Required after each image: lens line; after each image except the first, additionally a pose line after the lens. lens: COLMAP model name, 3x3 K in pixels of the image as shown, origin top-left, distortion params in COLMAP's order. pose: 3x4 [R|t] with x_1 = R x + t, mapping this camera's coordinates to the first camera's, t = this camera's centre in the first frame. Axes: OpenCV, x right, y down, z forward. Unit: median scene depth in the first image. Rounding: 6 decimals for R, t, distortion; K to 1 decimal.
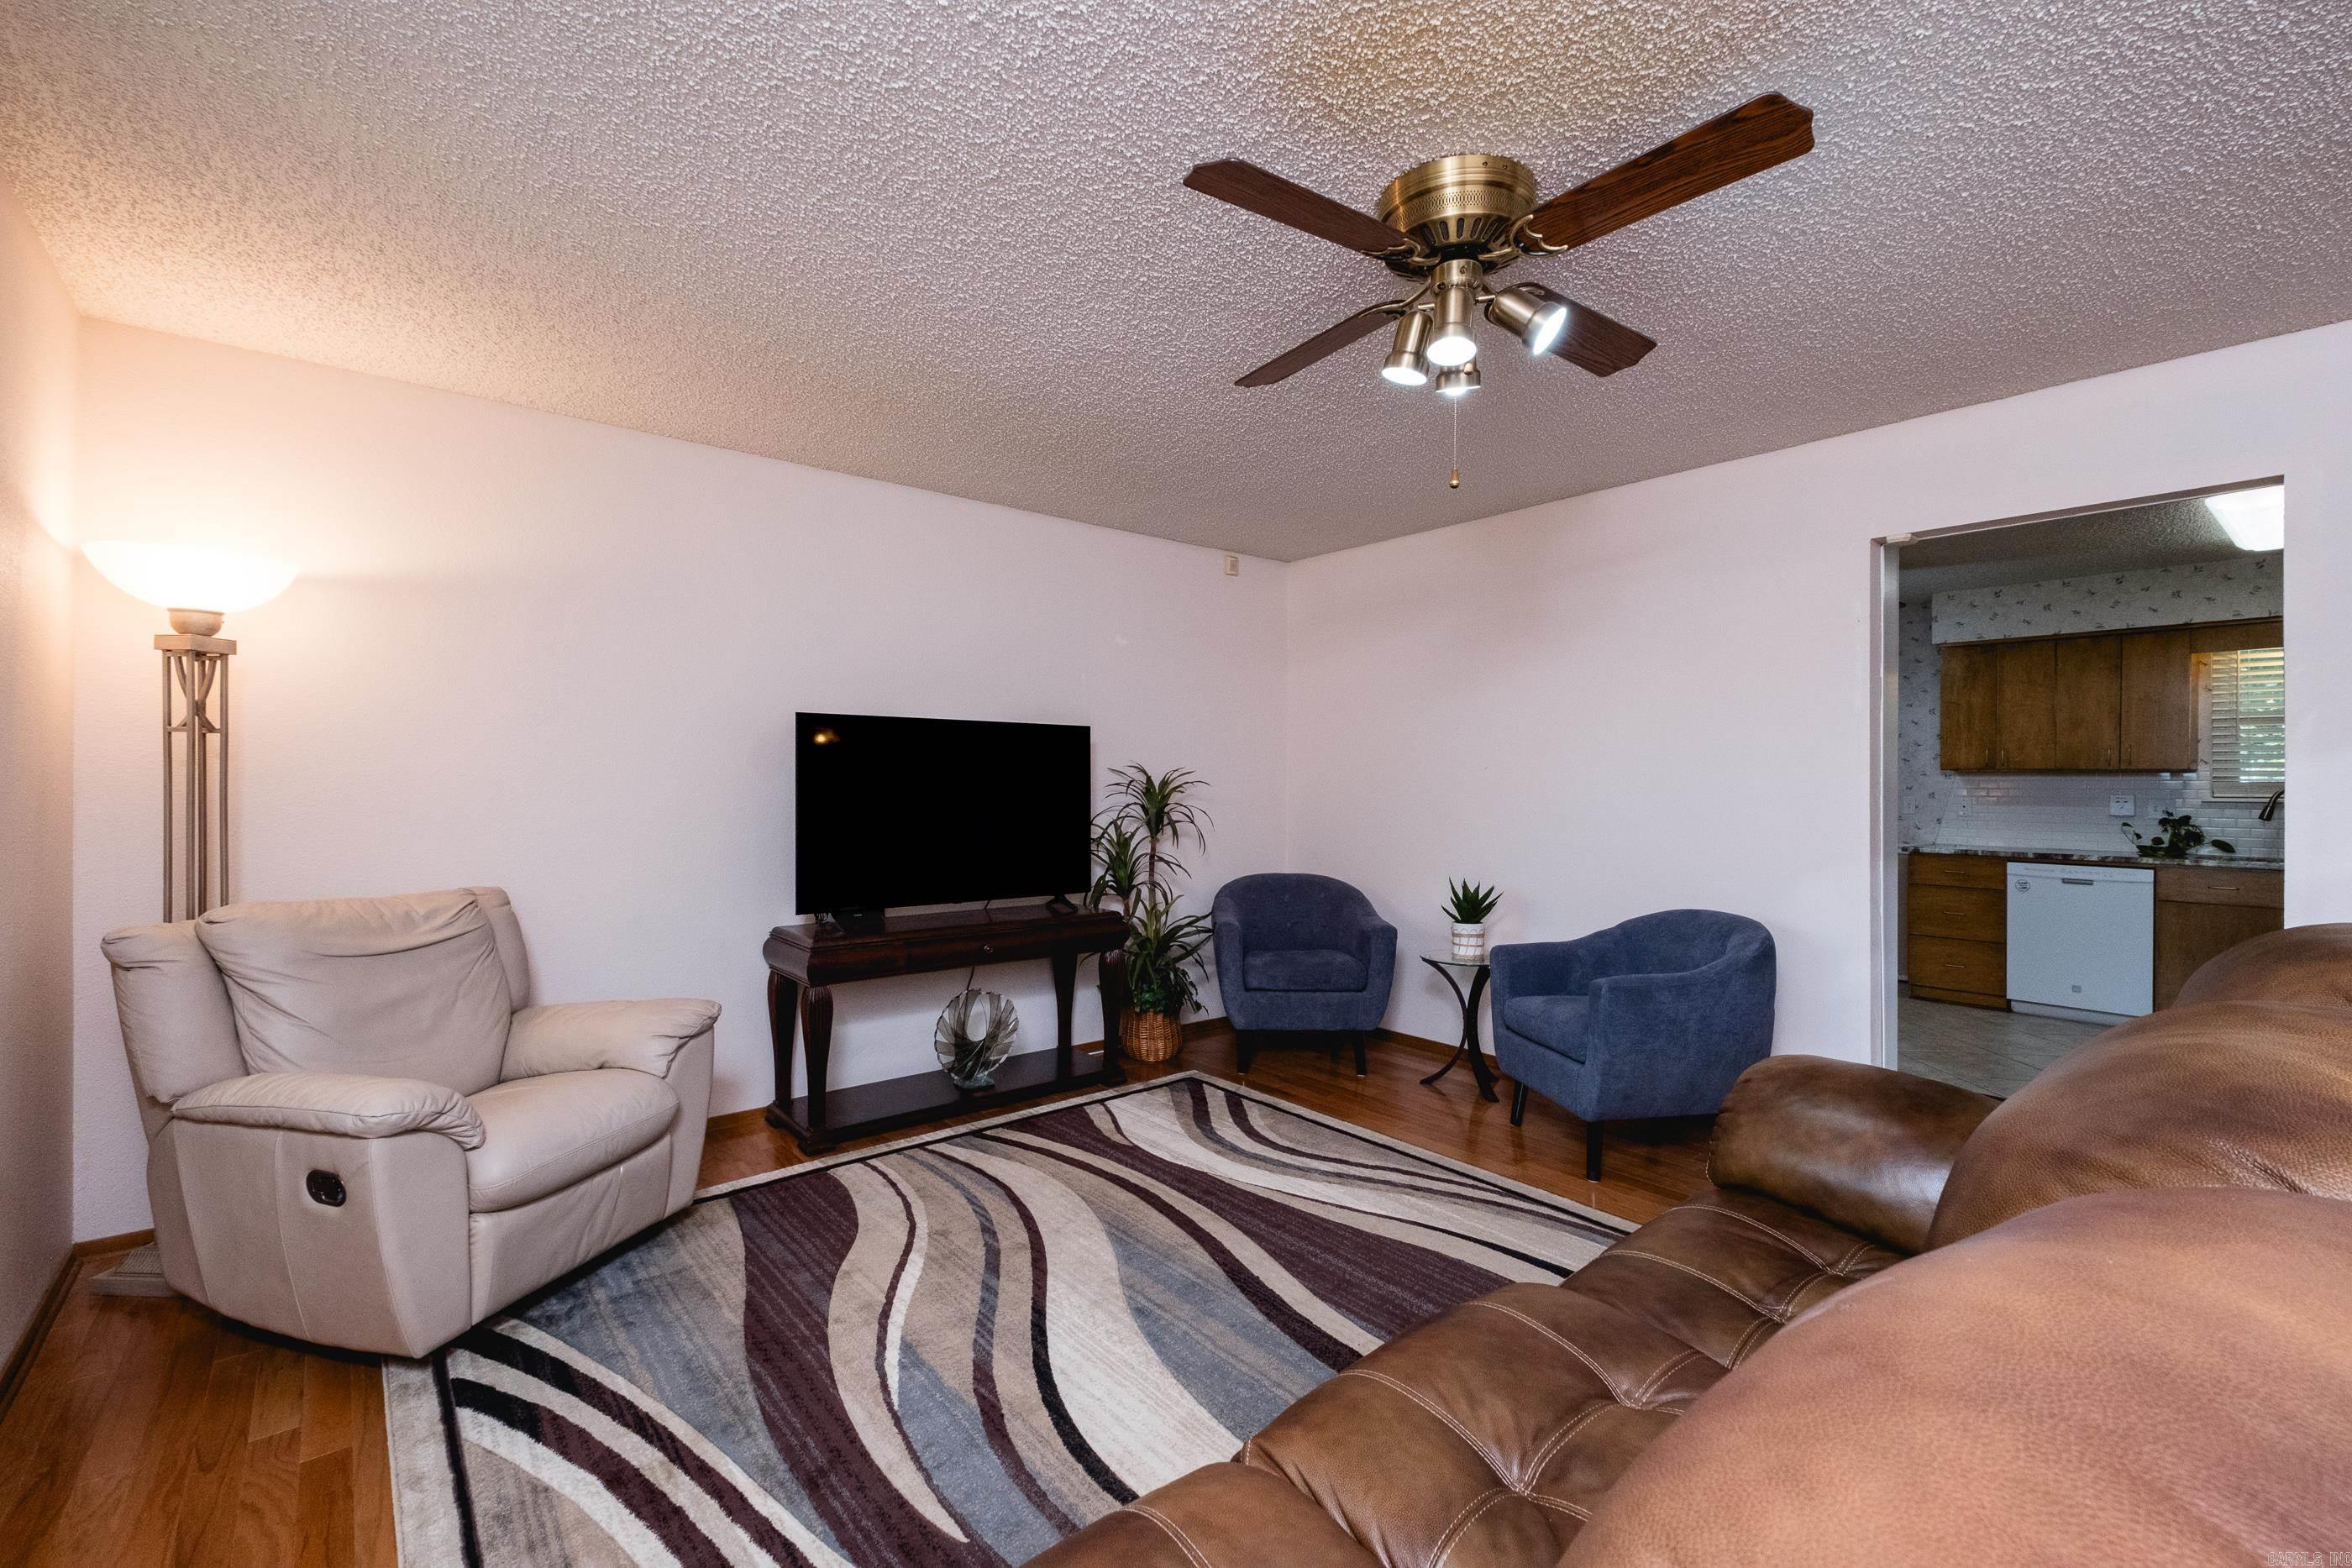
lens RADIAL K [[1019.0, 0, 1185.9], [0, 1019.0, 784.2], [0, 0, 1]] dist [0.001598, -0.002874]
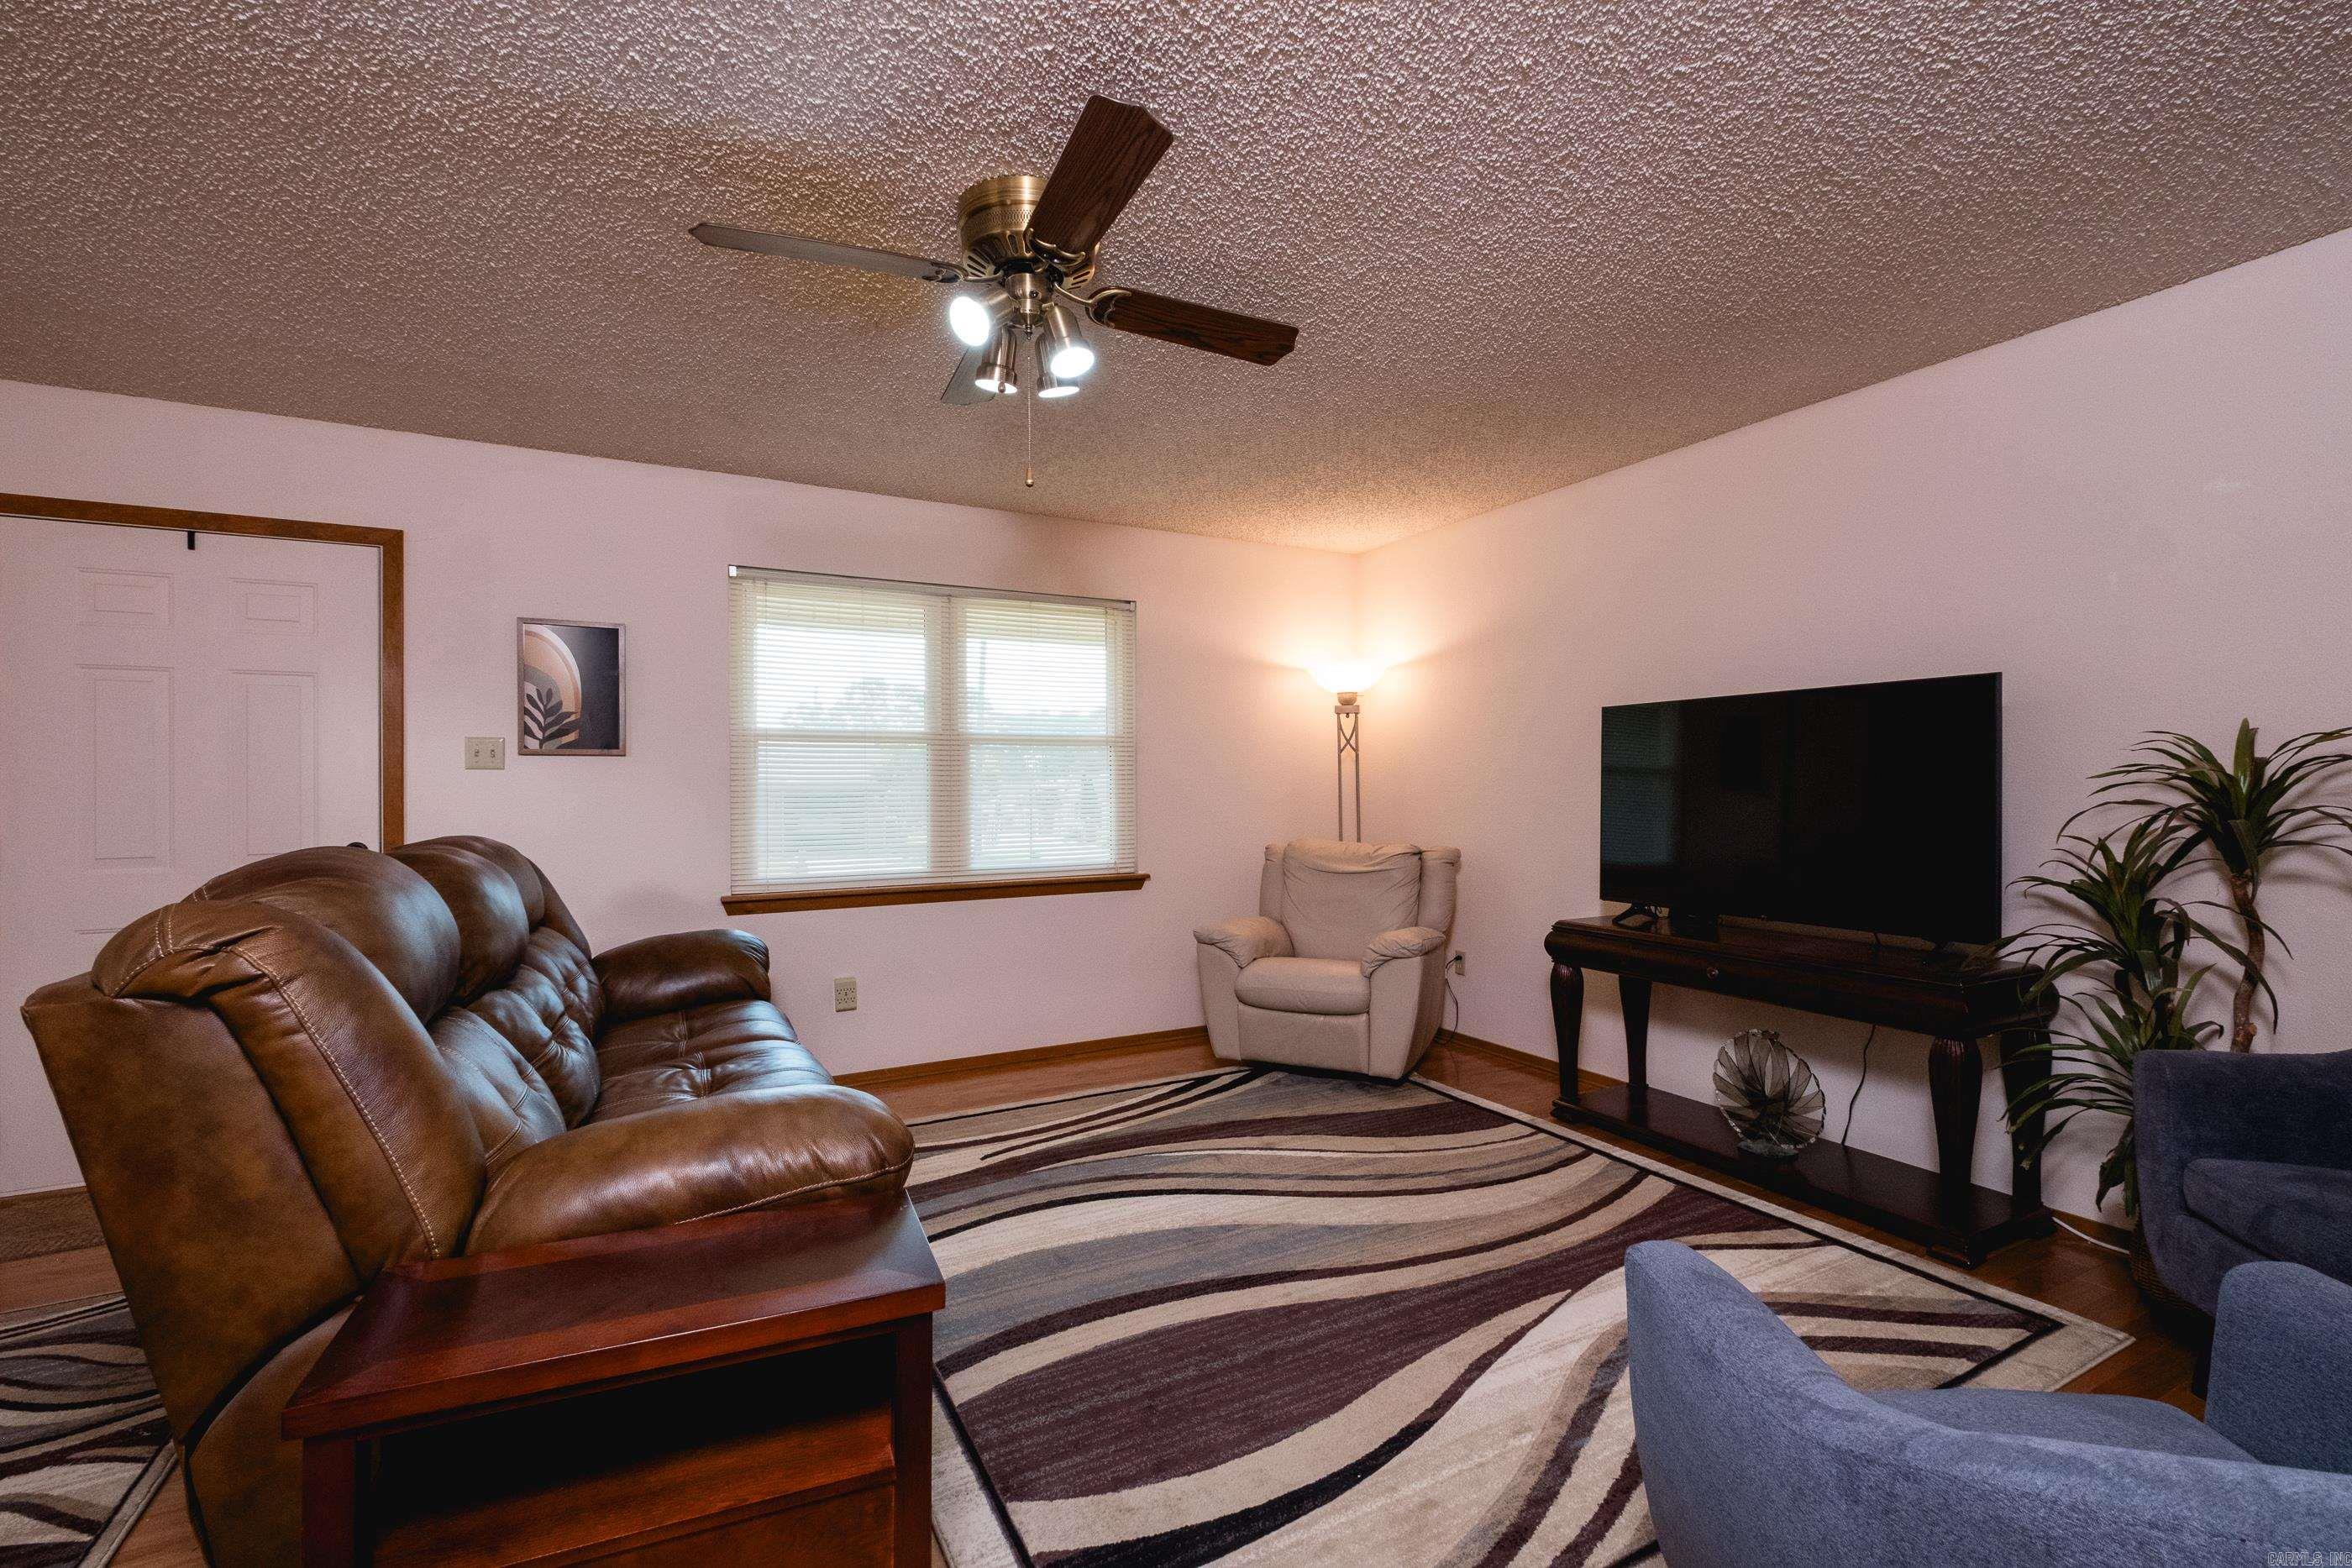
lens RADIAL K [[1019.0, 0, 1175.0], [0, 1019.0, 790.9], [0, 0, 1]] dist [0.001598, -0.002874]
pose [[-0.228027, -0.001723, -0.973653, 0.696090], [0.002877, 0.999993, -0.002443, 0.015043], [0.973651, -0.003358, -0.228020, 0.759074]]
